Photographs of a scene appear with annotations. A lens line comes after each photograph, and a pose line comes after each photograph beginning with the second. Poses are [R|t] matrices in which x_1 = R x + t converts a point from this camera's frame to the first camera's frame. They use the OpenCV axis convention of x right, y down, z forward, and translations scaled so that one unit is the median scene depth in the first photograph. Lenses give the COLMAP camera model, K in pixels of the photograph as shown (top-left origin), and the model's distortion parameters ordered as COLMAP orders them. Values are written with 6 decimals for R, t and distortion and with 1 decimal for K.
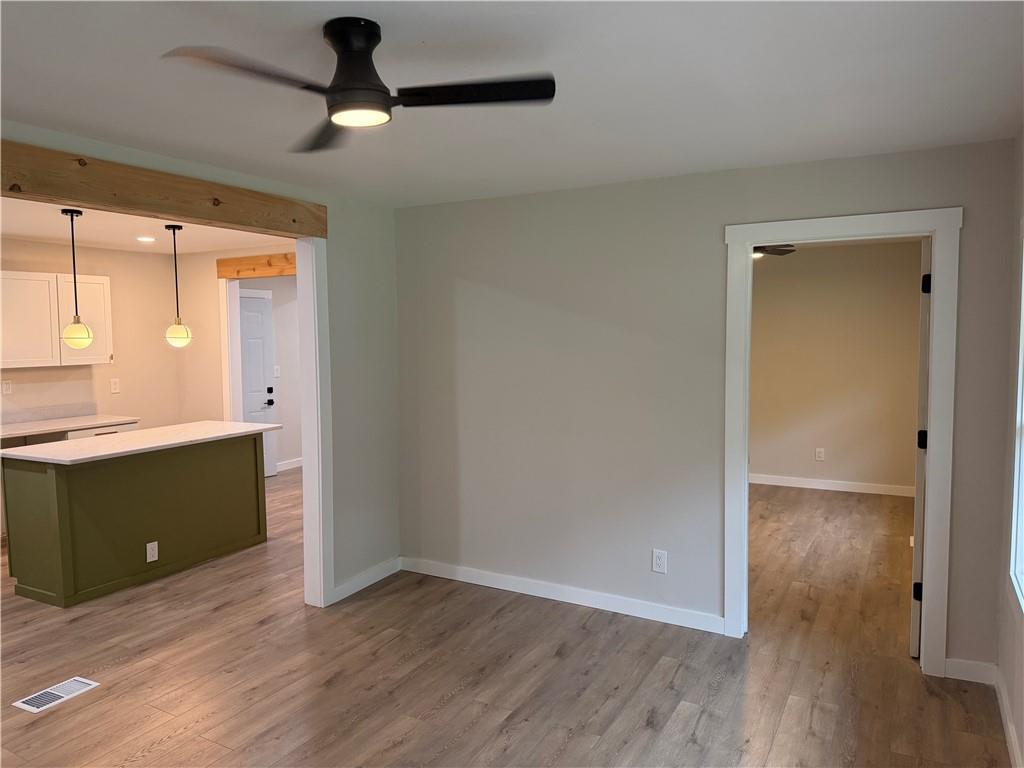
lens RADIAL K [[724.6, 0, 524.9], [0, 724.6, 377.1], [0, 0, 1]] dist [-0.004379, -0.002867]
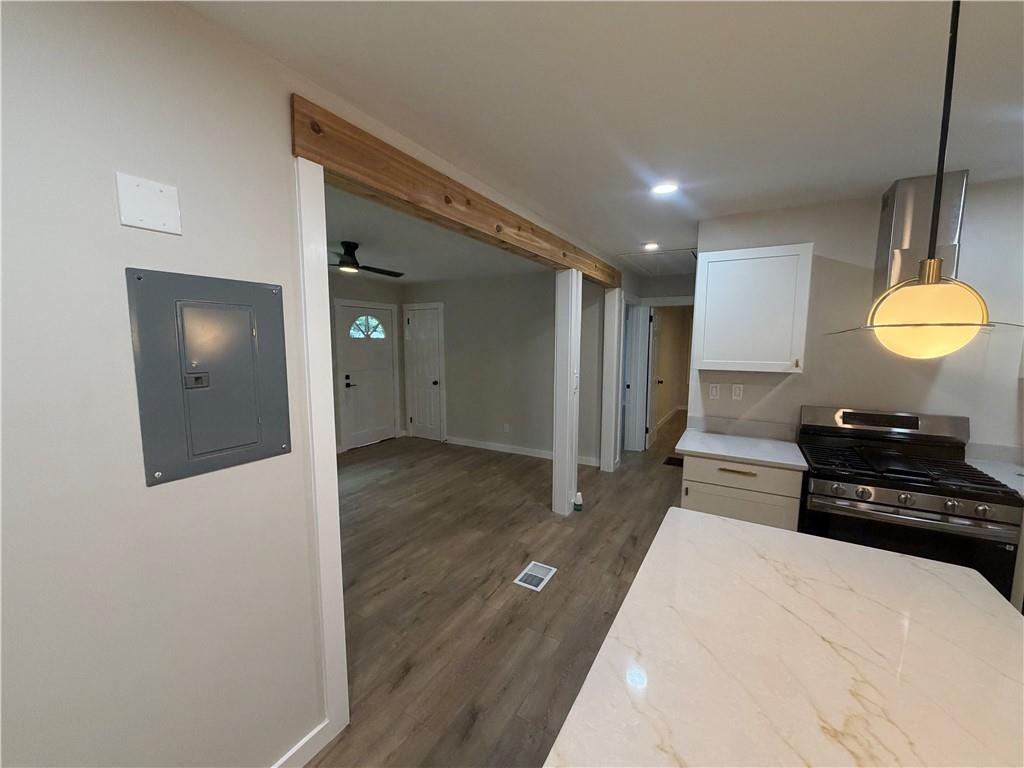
lens RADIAL K [[409.4, 0, 508.9], [0, 409.4, 385.5], [0, 0, 1]] dist [0.001551, 0.000172]
pose [[-0.999245, 0.004942, 0.038534, -0.473555], [0.011501, 0.985046, 0.171907, -0.067610], [-0.037109, 0.172221, -0.984359, 1.331564]]
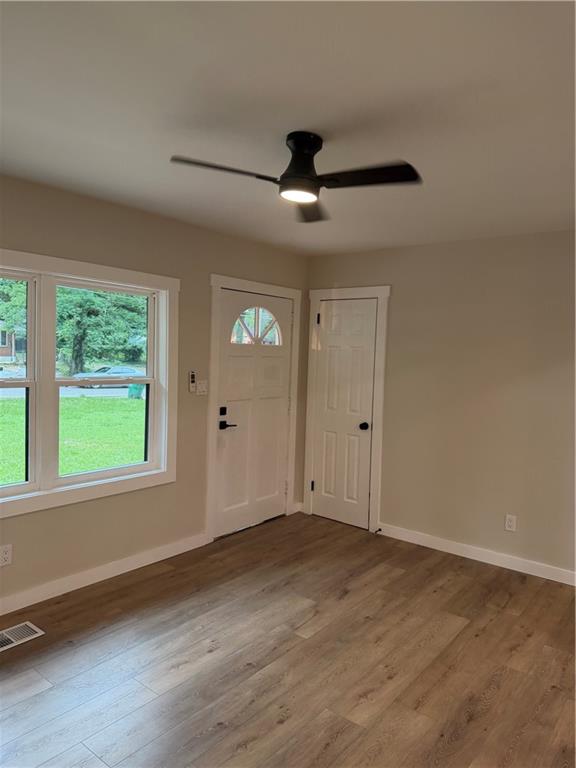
lens RADIAL K [[537.9, 0, 289.9], [0, 537.9, 381.1], [0, 0, 1]] dist [0.083608, -0.124136]
pose [[-0.983671, -0.032341, 0.177047, -0.197396], [-0.011578, 0.993056, 0.117073, -0.046928], [-0.179603, 0.113111, -0.977215, 0.993495]]
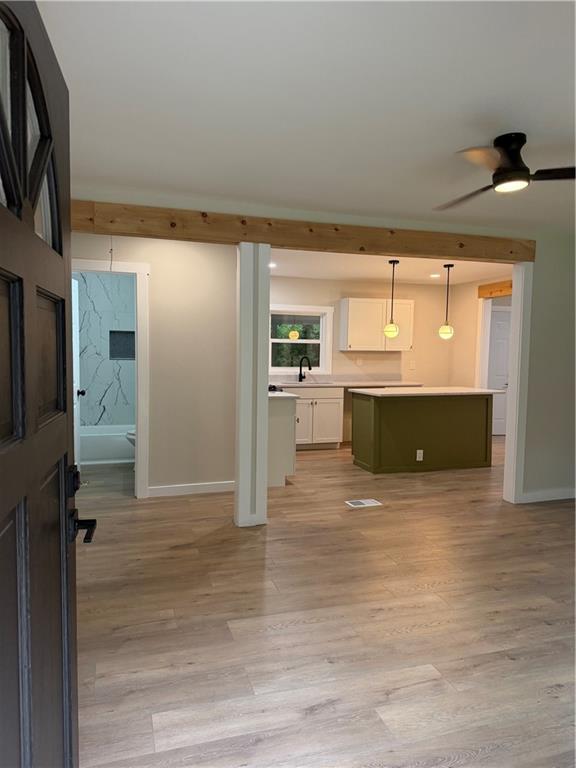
lens RADIAL K [[537.9, 0, 289.9], [0, 537.9, 381.1], [0, 0, 1]] dist [0.083608, -0.124136]
pose [[0.719030, 0.061915, -0.692216, 0.161759], [-0.063084, 0.997726, 0.023714, 0.061691], [0.692110, 0.026616, 0.721301, -0.166277]]
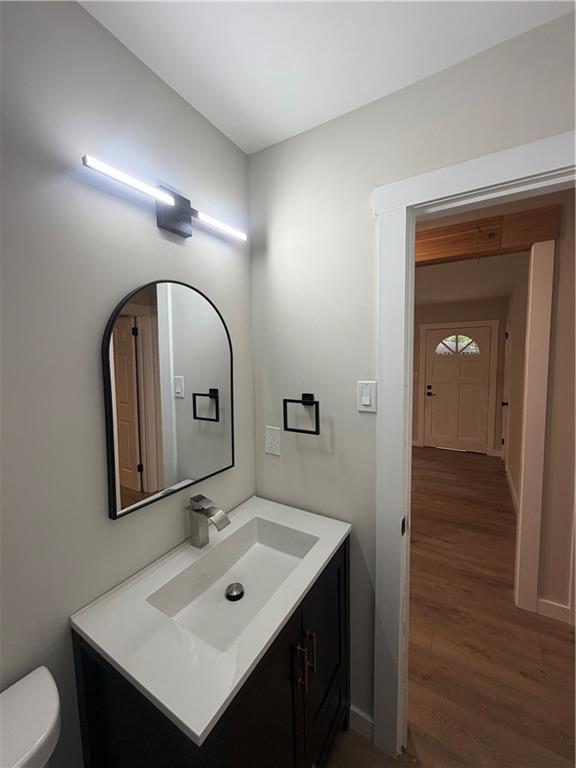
lens RADIAL K [[307.1, 0, 288.0], [0, 307.1, 384.0], [0, 0, 1]] dist [0.001551, 0.000172]
pose [[0.050033, -0.062603, 0.996784, -1.144501], [0.071618, 0.995689, 0.058940, 0.003433], [-0.996176, 0.068439, 0.054301, 0.526657]]
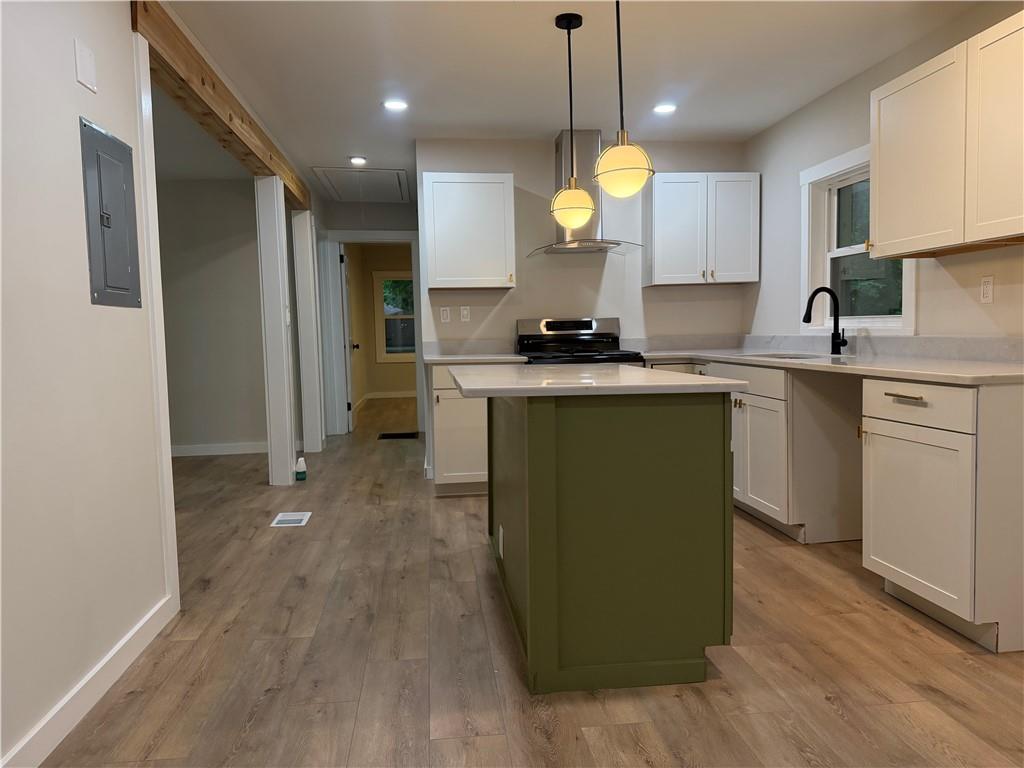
lens RADIAL K [[717.2, 0, 518.4], [0, 717.2, 382.5], [0, 0, 1]] dist [0.083608, -0.124136]
pose [[-0.816101, 0.073443, -0.573224, -0.193077], [-0.004509, 0.991052, 0.133397, 0.017883], [0.577892, 0.111450, -0.808467, 1.700521]]
